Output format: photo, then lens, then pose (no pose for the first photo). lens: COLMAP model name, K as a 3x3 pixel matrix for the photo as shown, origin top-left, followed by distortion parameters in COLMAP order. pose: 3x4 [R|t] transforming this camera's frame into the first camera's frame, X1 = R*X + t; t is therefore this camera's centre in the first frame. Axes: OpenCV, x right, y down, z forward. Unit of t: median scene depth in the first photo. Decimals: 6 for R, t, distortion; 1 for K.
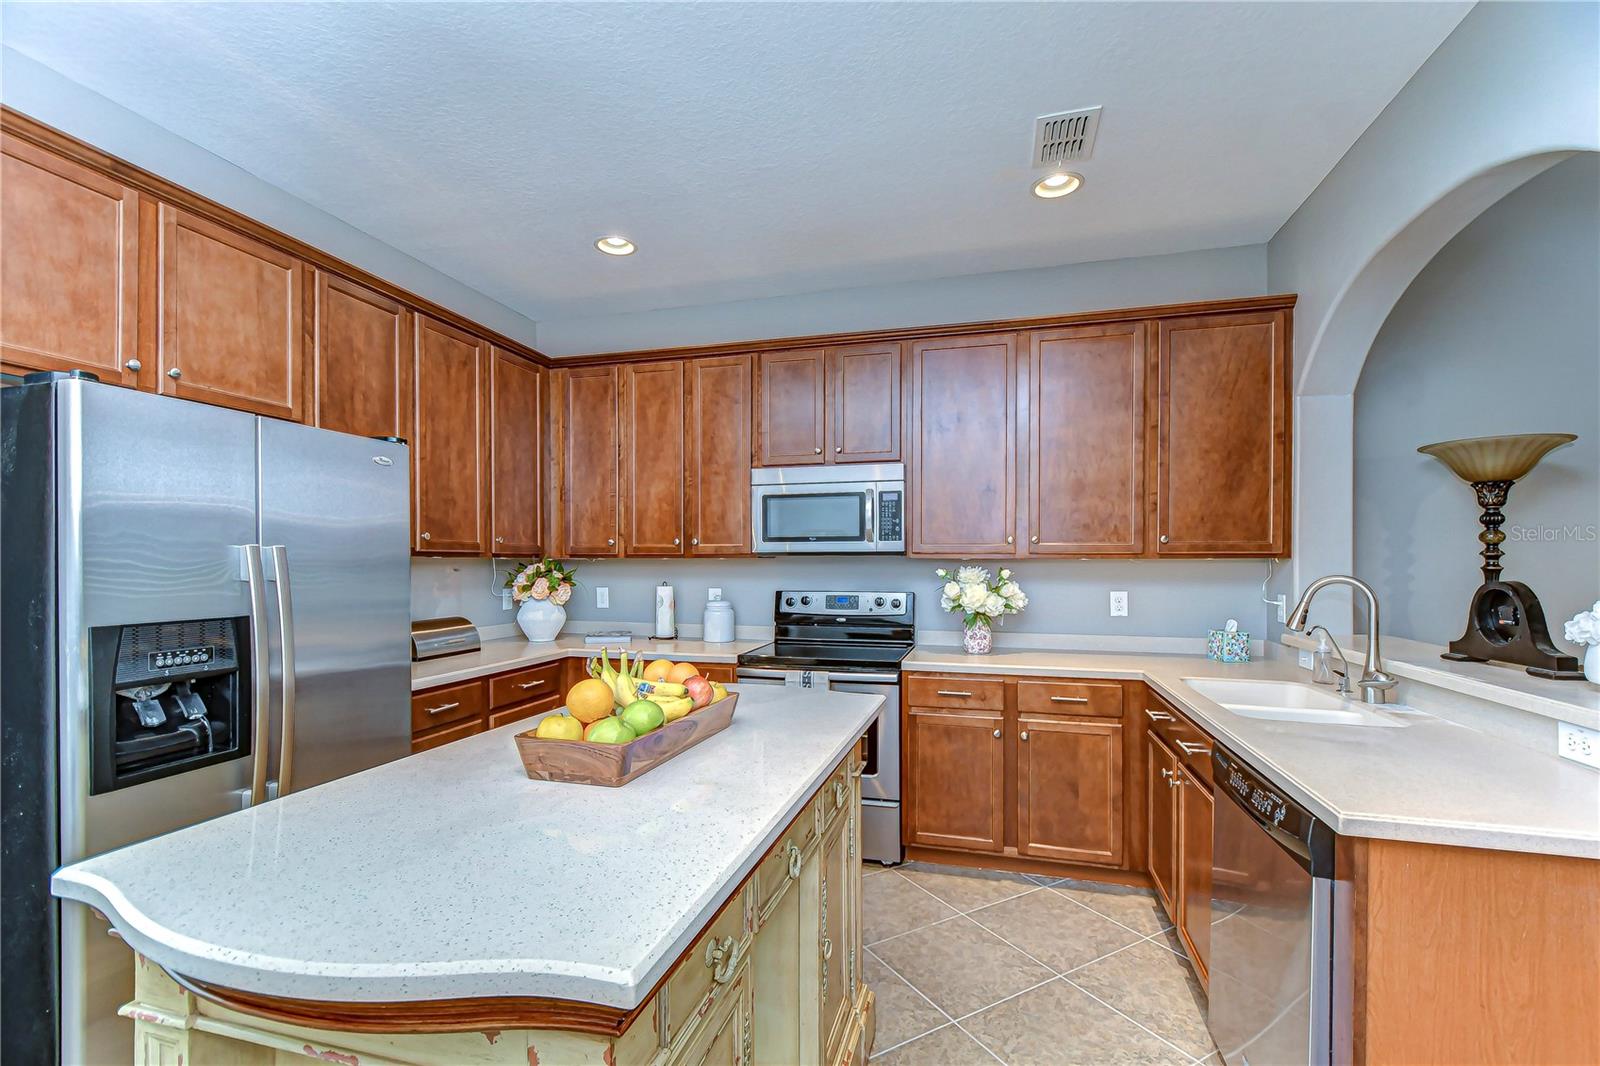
lens RADIAL K [[701.2, 0, 792.5], [0, 701.2, 563.6], [0, 0, 1]] dist [0.000038, -0.000213]
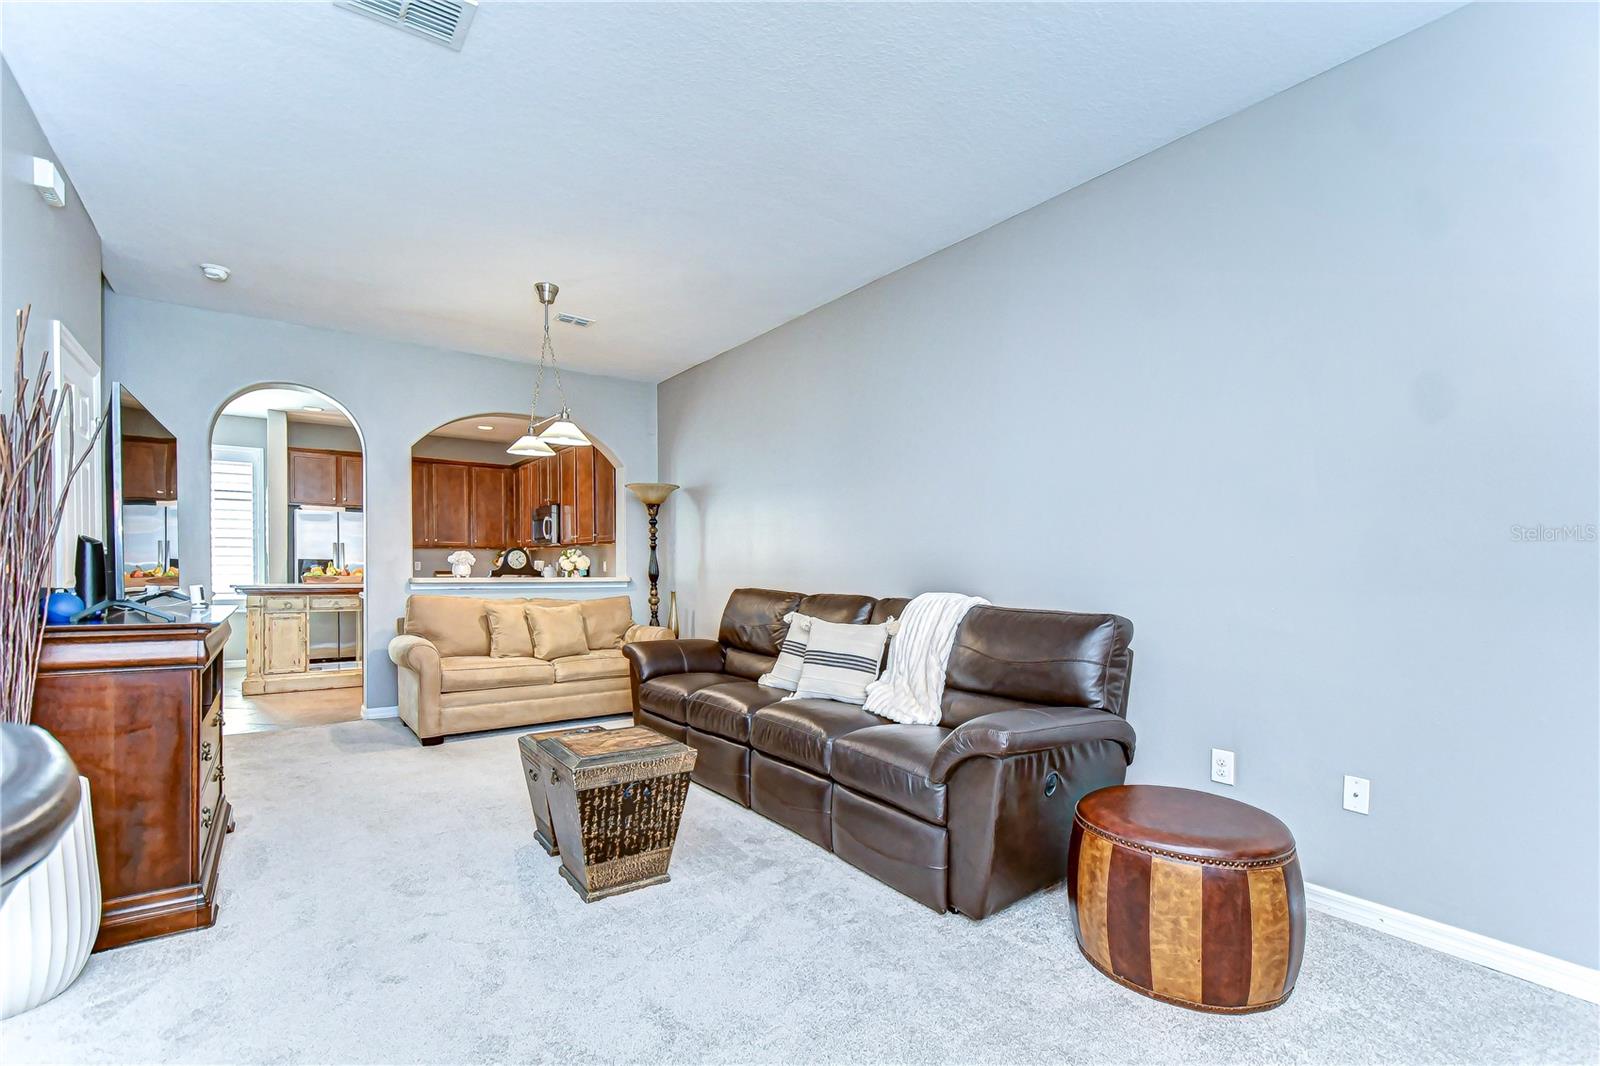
lens RADIAL K [[731.8, 0, 803.5], [0, 731.8, 578.2], [0, 0, 1]] dist [-0.001291, -0.000732]
pose [[0.783736, 0.011481, -0.620988, 2.458123], [-0.004308, 0.999906, 0.013049, 0.068818], [0.621080, -0.007552, 0.783711, -0.413178]]
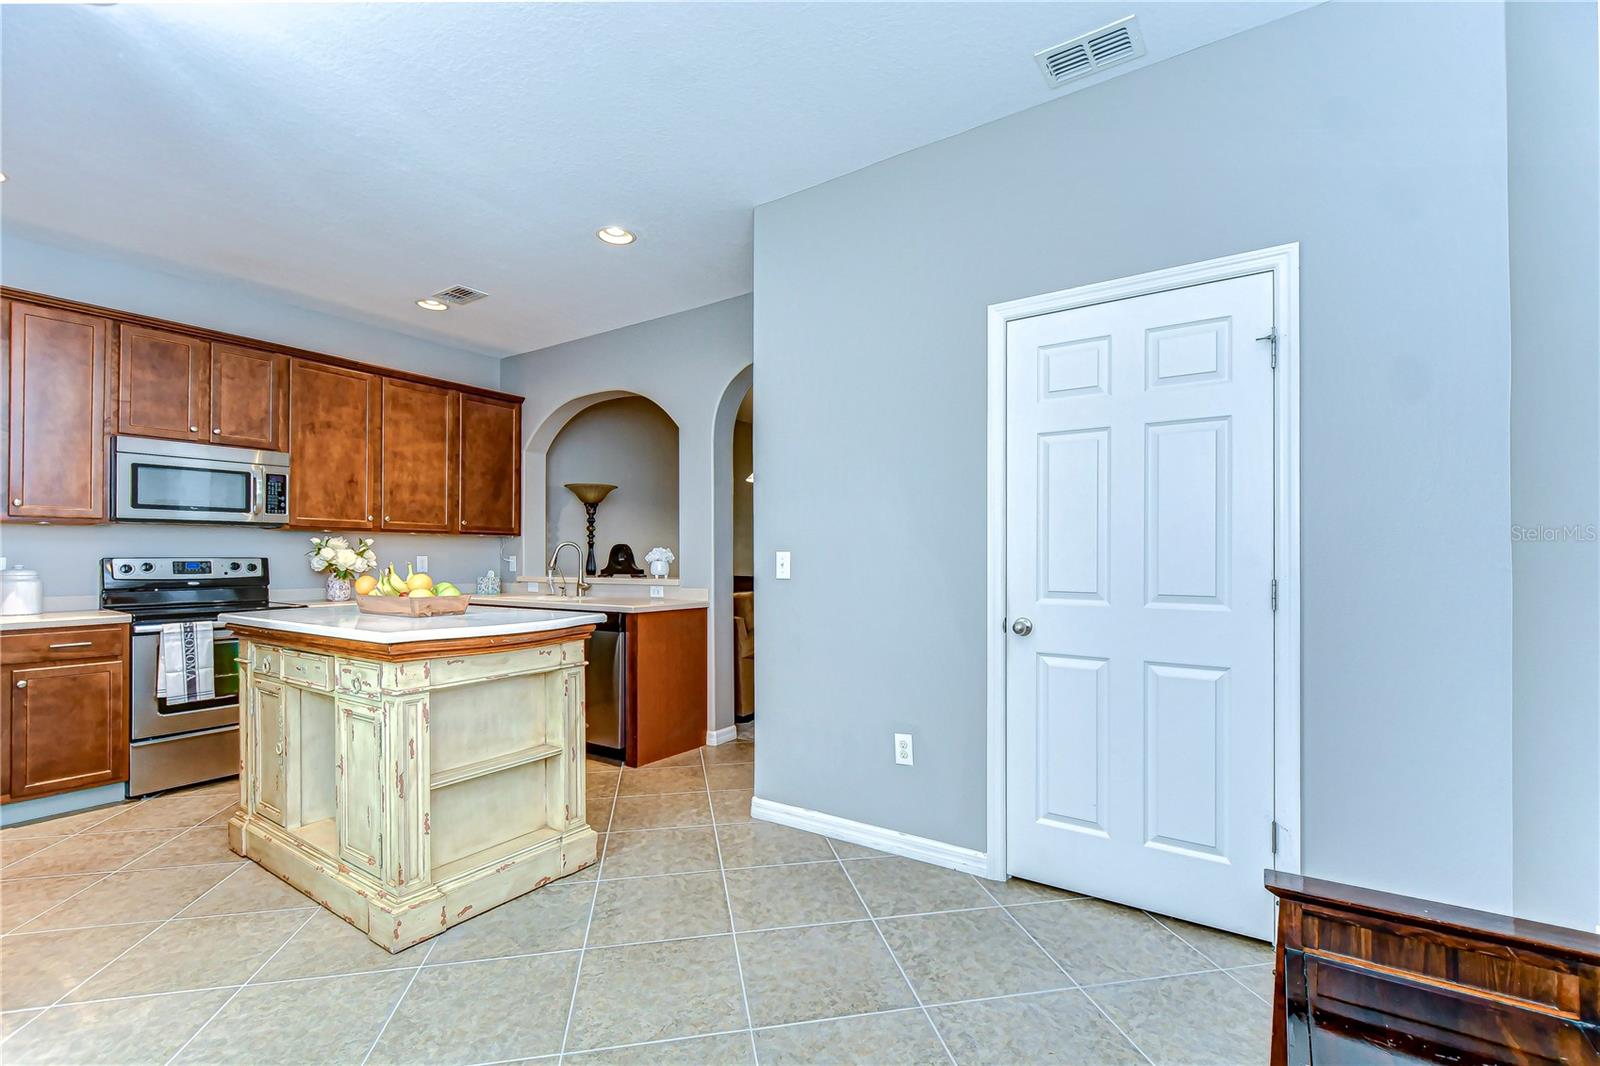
lens RADIAL K [[693.8, 0, 805.0], [0, 693.8, 552.0], [0, 0, 1]] dist [0.002778, -0.007490]
pose [[0.314417, 0.006437, 0.949263, -0.778315], [0.002384, 0.999968, -0.007571, 0.049027], [-0.949282, 0.004644, 0.314391, -0.294815]]
